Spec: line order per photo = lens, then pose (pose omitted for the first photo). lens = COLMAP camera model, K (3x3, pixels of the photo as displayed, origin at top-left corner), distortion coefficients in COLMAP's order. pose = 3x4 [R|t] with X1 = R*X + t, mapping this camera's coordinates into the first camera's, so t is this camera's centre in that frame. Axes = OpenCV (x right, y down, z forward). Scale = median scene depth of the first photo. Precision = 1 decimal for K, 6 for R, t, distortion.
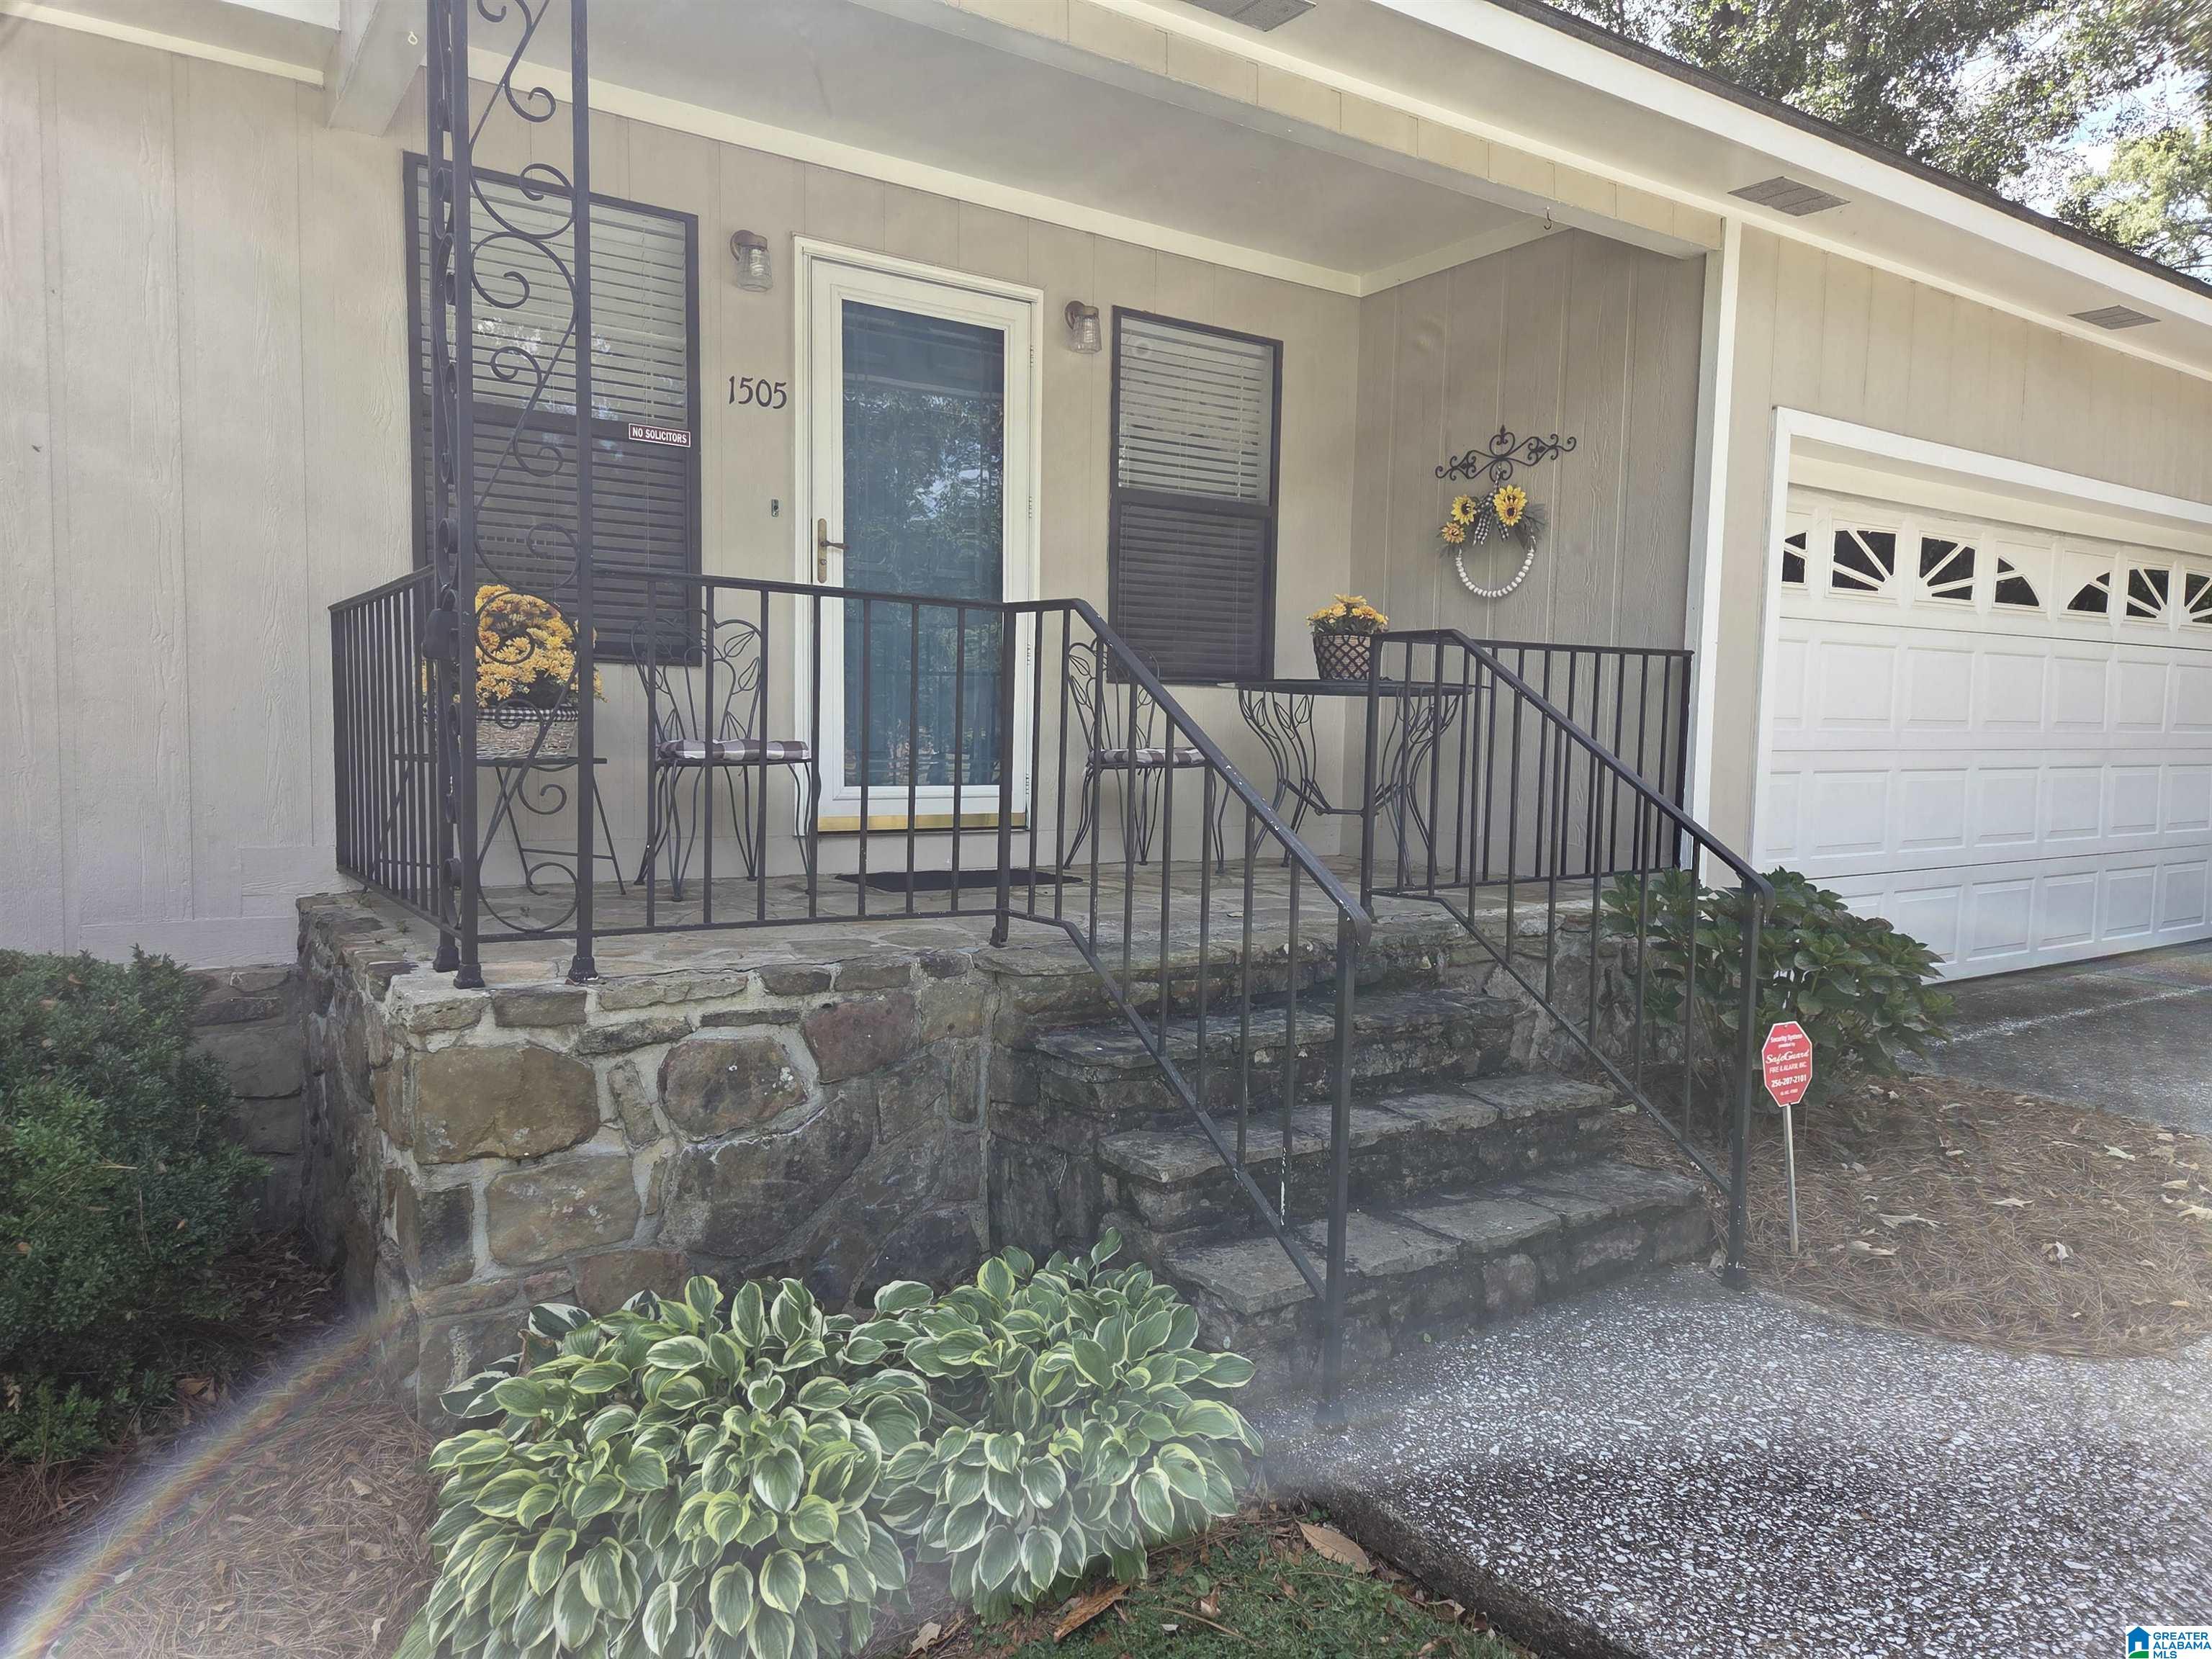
lens RADIAL K [[1485.3, 0, 1126.9], [0, 1485.3, 836.4], [0, 0, 1]] dist [0.050074, -0.042261]
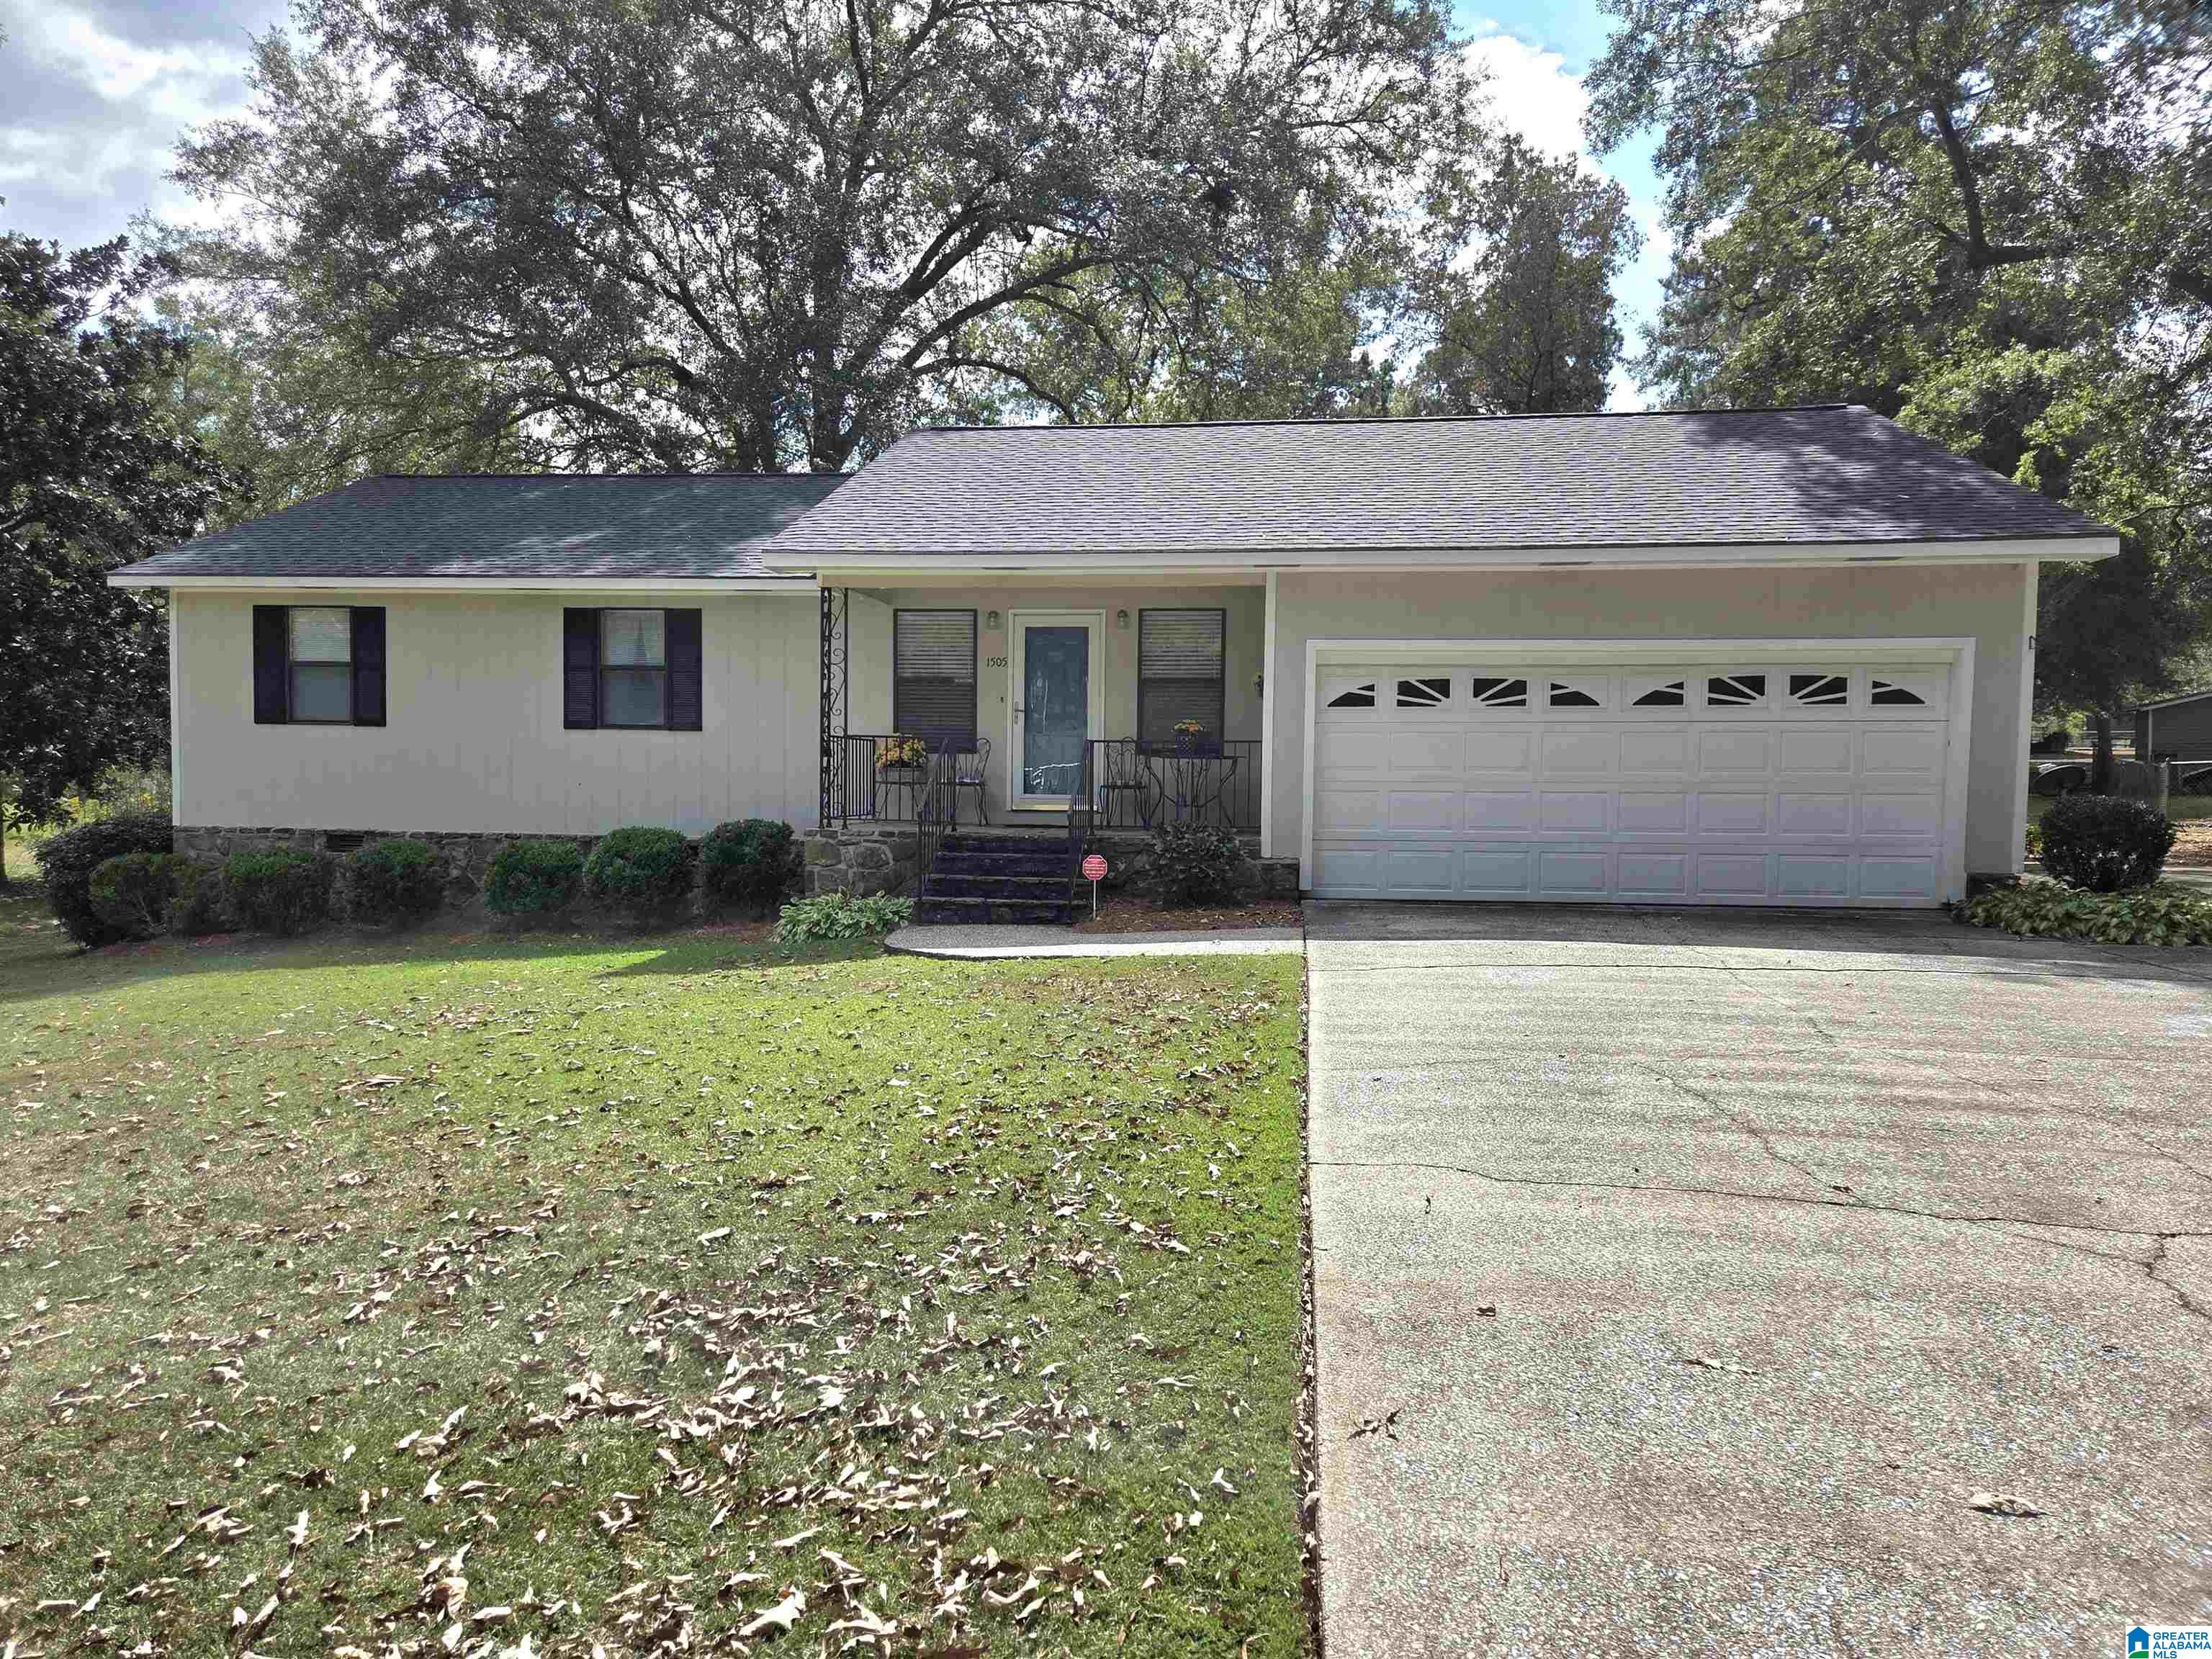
lens RADIAL K [[1485.3, 0, 1104.8], [0, 1485.3, 833.3], [0, 0, 1]] dist [0.050074, -0.042261]
pose [[0.749034, 0.016427, -0.662328, 1.713695], [-0.048831, 0.998342, -0.030462, 0.112855], [0.660730, 0.055160, 0.748594, -0.964367]]
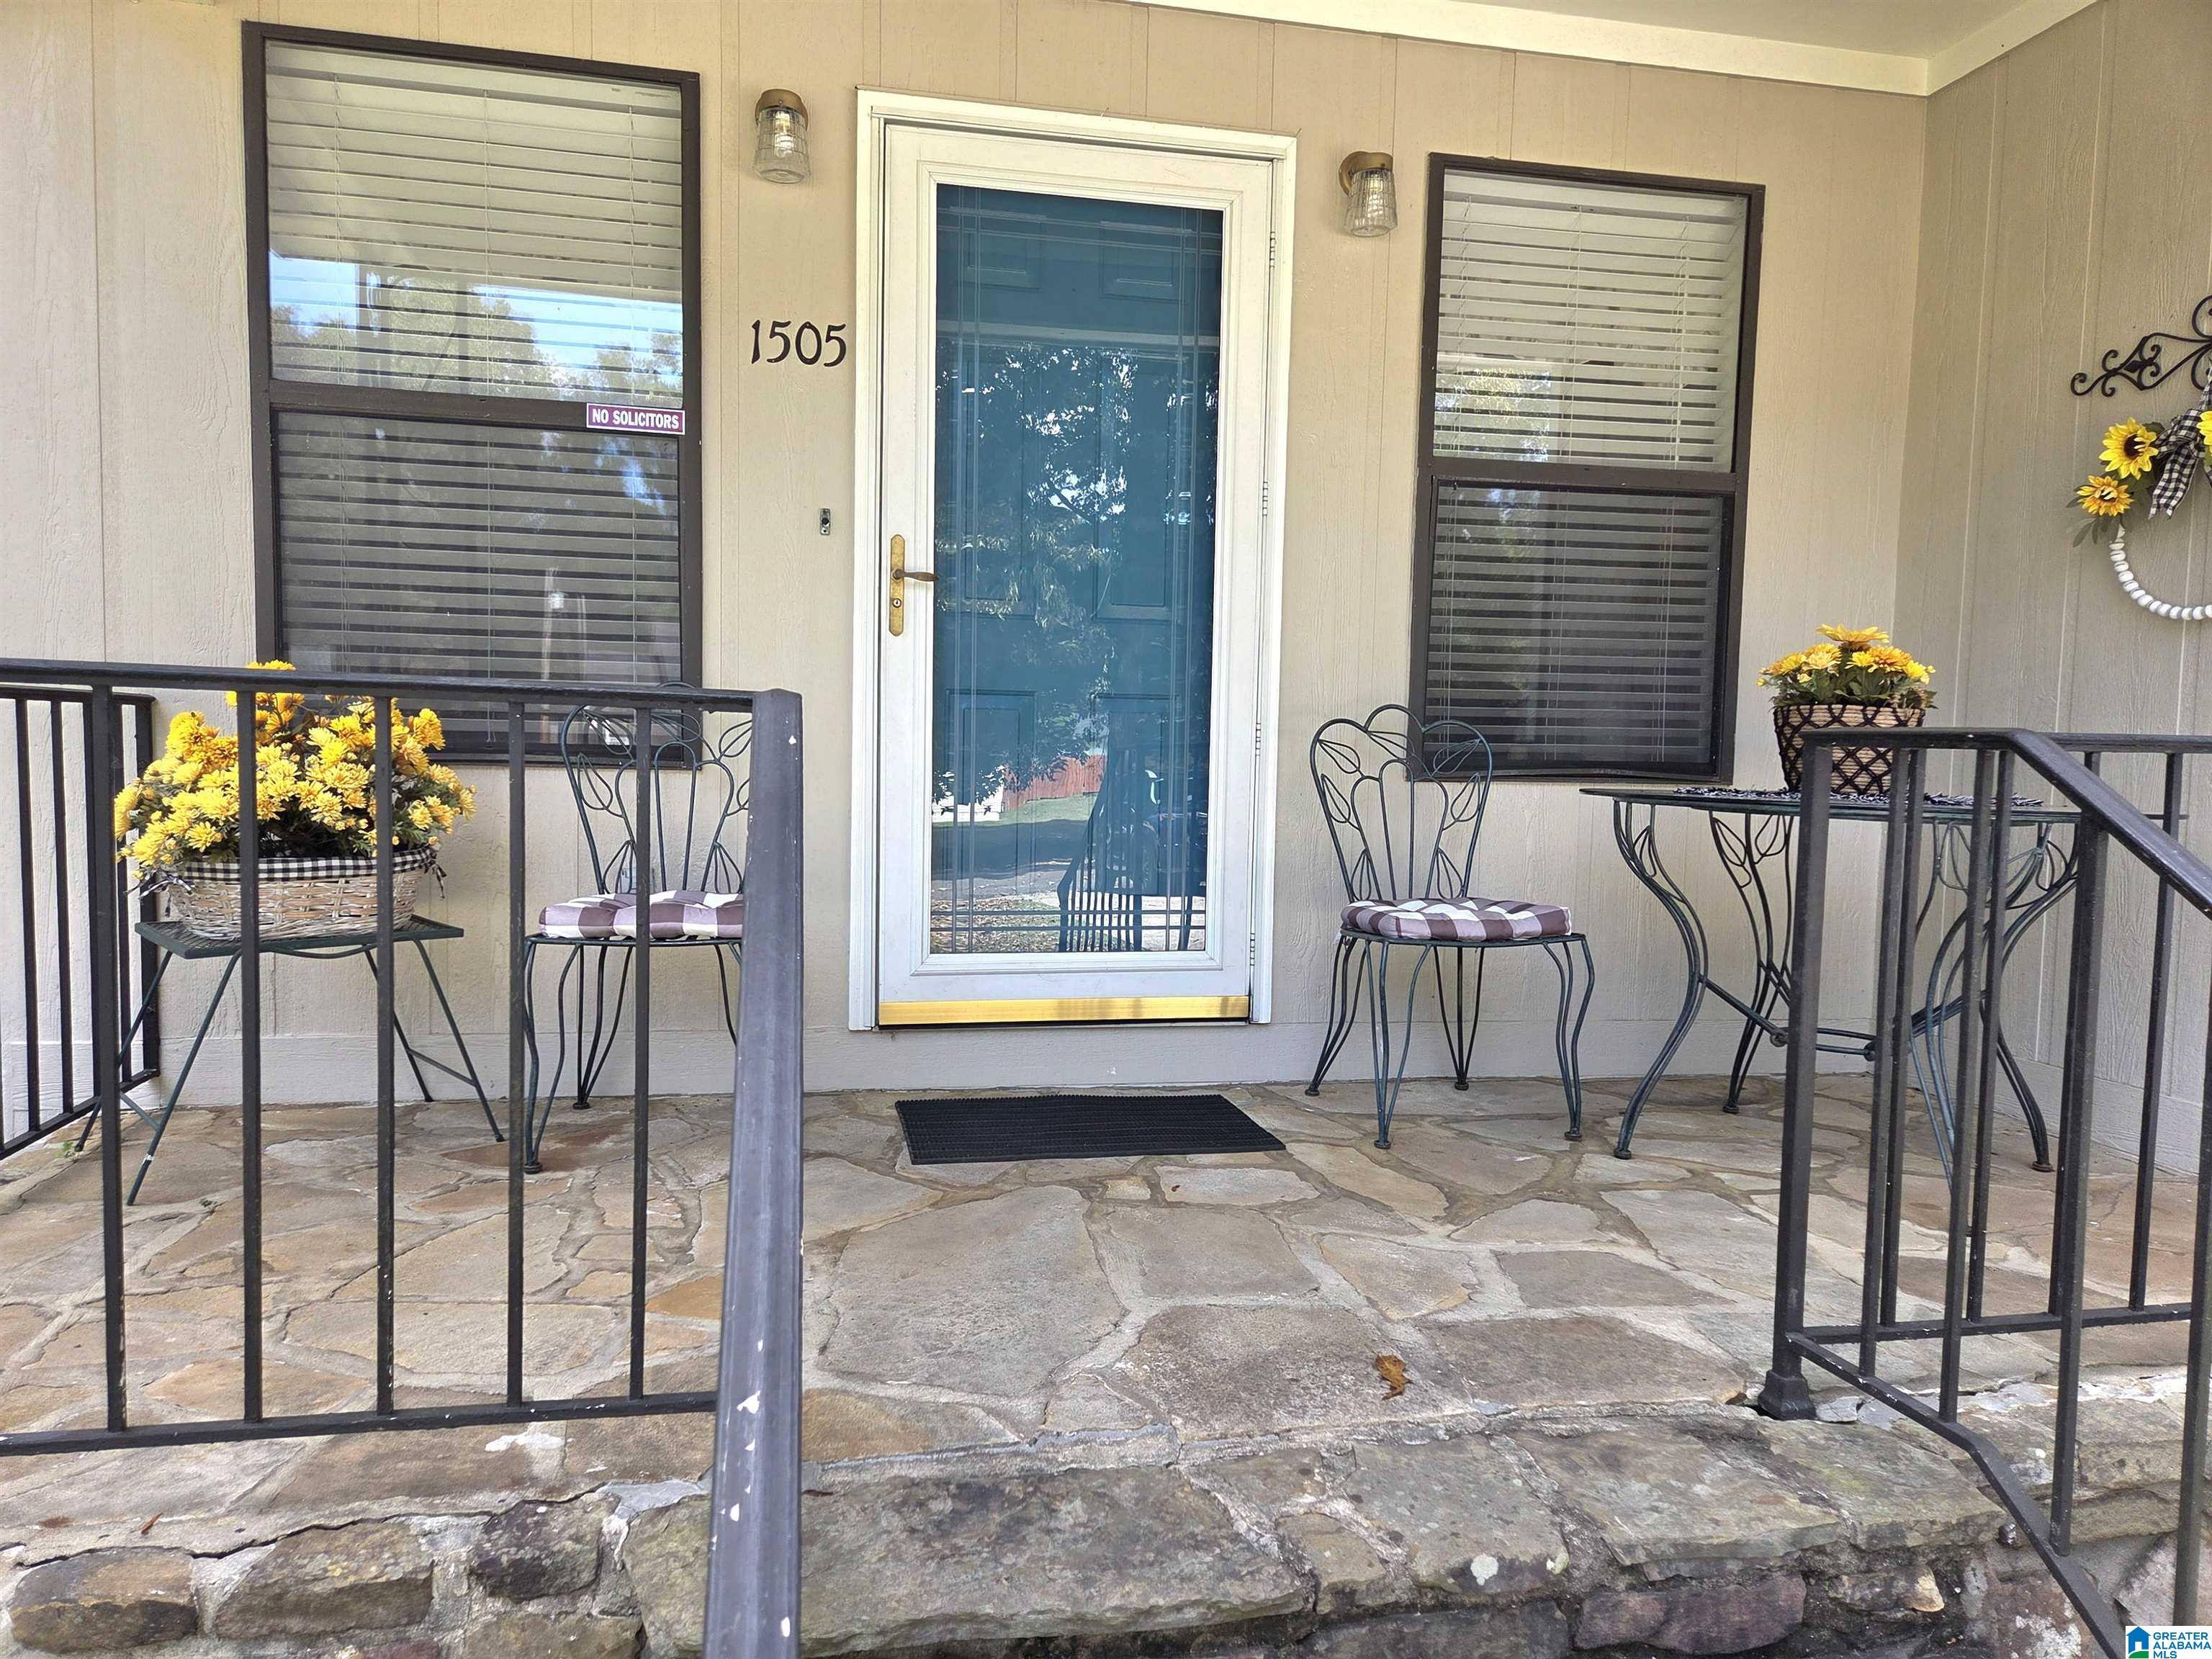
lens RADIAL K [[1485.3, 0, 1100.5], [0, 1485.3, 828.4], [0, 0, 1]] dist [0.050074, -0.042261]
pose [[0.919401, 0.024500, -0.392558, 0.116807], [-0.033108, 0.999337, -0.015171, -0.075898], [0.391926, 0.026945, 0.919602, 0.424028]]
